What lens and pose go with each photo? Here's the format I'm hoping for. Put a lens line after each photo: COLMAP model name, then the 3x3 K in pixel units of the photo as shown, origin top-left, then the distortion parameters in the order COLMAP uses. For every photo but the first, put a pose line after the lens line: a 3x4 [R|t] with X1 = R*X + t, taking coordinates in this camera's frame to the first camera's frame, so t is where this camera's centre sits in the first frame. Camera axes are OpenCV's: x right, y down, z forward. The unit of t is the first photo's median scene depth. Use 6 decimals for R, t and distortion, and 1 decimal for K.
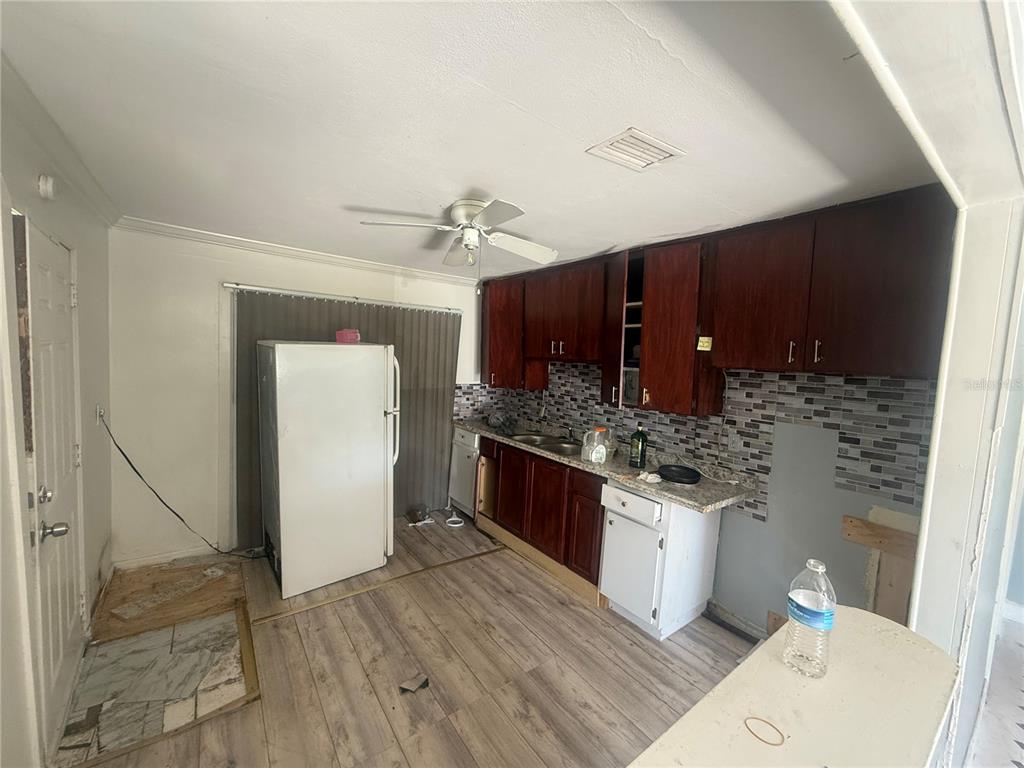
lens RADIAL K [[409.5, 0, 510.2], [0, 409.5, 384.6], [0, 0, 1]] dist [-0.000214, -0.000034]
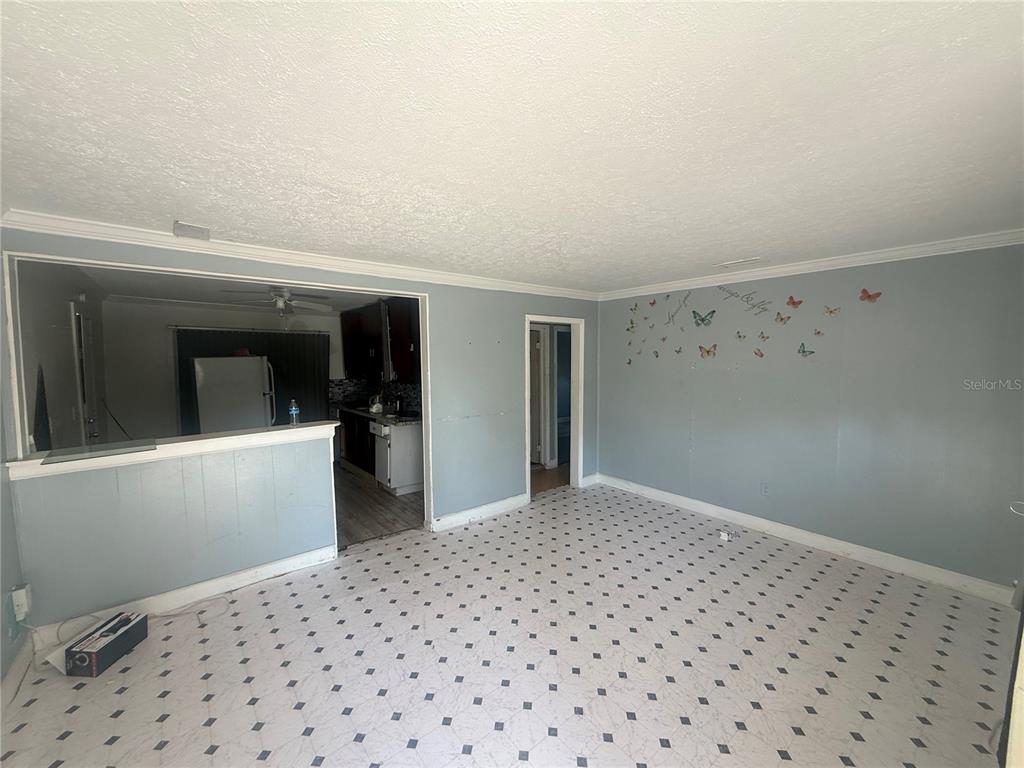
lens RADIAL K [[409.5, 0, 513.1], [0, 409.5, 385.6], [0, 0, 1]] dist [-0.000214, -0.000034]
pose [[0.997714, -0.050388, 0.045030, 0.701547], [0.050919, 0.998645, -0.010733, 0.106301], [-0.044429, 0.013001, 0.998928, -0.839817]]
